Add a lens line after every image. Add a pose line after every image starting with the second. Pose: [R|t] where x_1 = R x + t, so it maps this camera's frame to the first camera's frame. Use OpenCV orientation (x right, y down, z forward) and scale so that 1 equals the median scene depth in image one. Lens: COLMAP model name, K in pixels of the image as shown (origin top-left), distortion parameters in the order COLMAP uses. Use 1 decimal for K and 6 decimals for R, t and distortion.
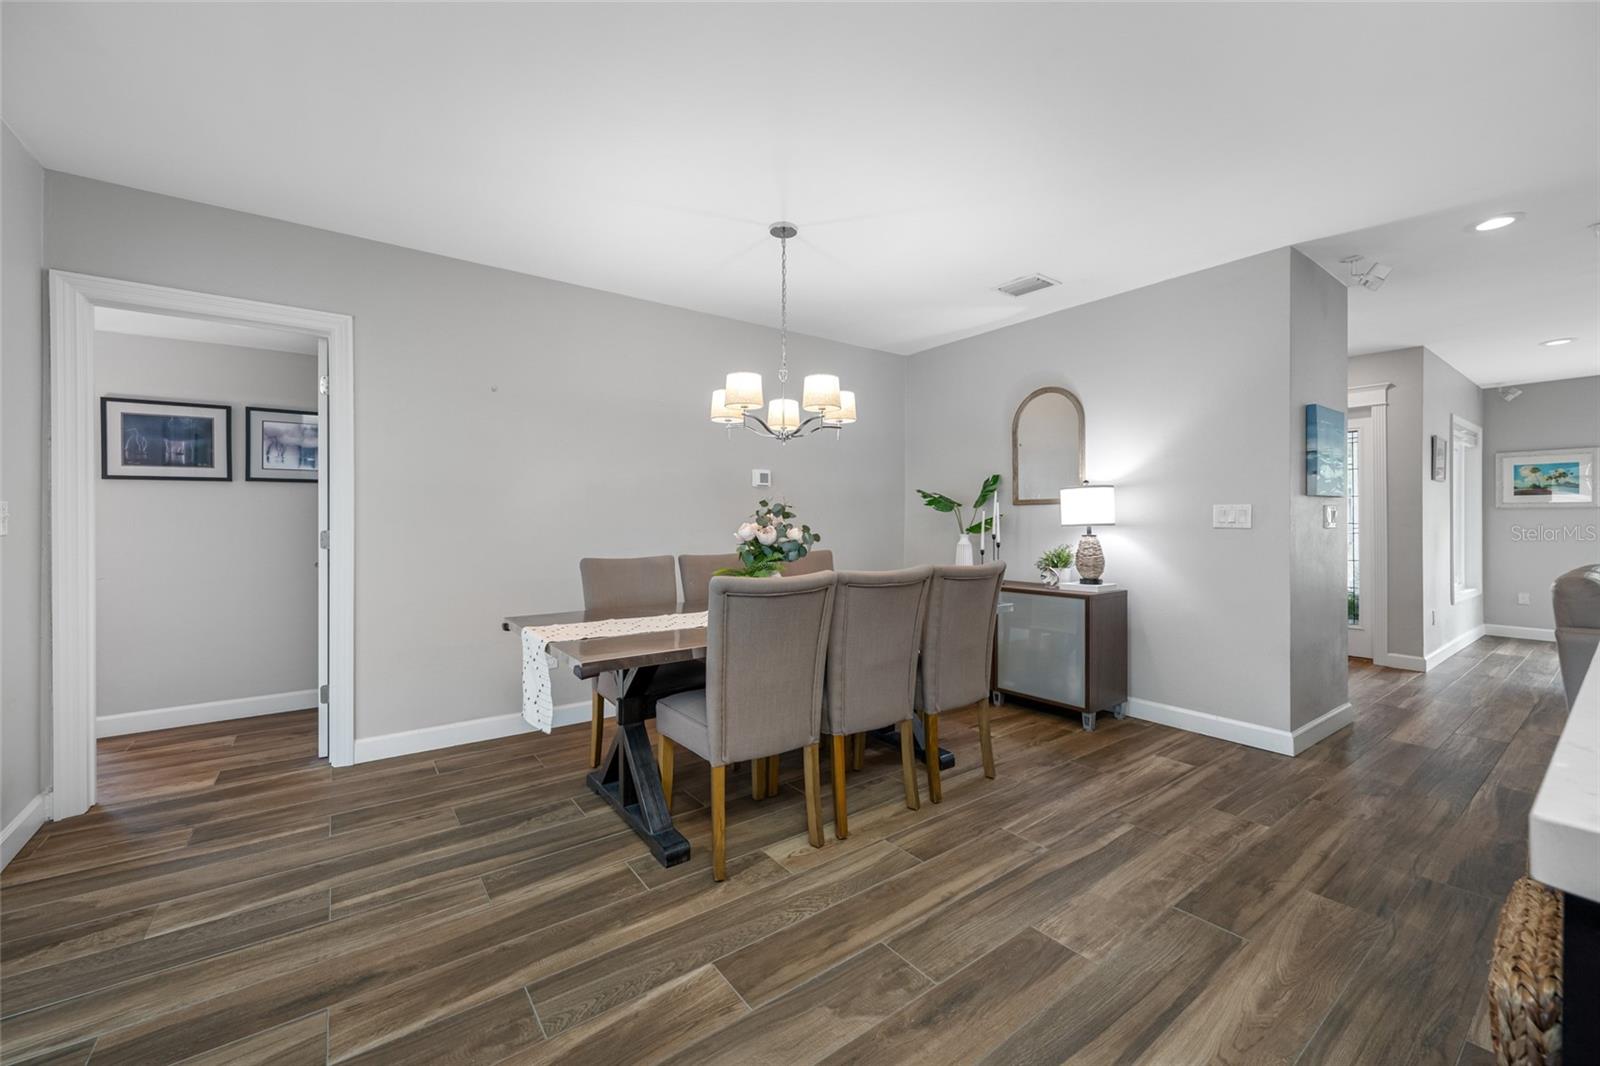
lens RADIAL K [[634.7, 0, 807.8], [0, 634.7, 516.0], [0, 0, 1]] dist [-0.003454, 0.001389]
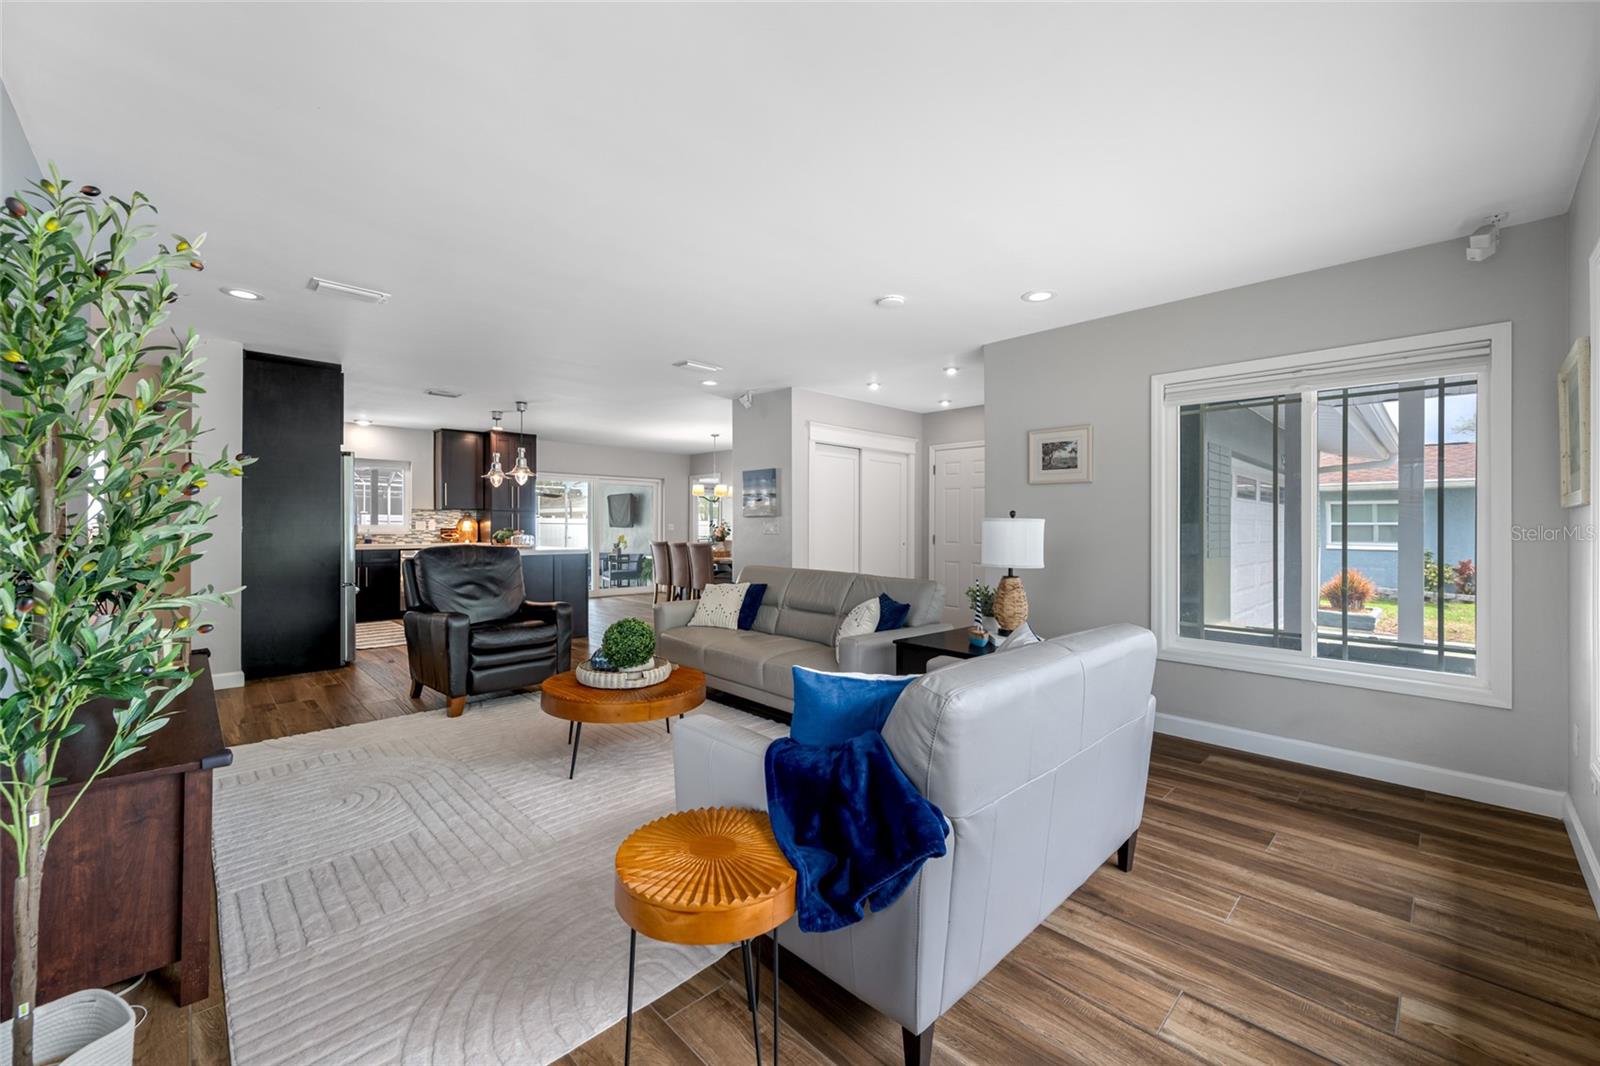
lens RADIAL K [[634.7, 0, 797.9], [0, 634.7, 530.5], [0, 0, 1]] dist [-0.003454, 0.001389]
pose [[0.127739, 0.000521, -0.991808, 3.106723], [-0.000012, 1.000000, 0.000524, 0.011185], [0.991808, -0.000055, 0.127739, 1.007538]]
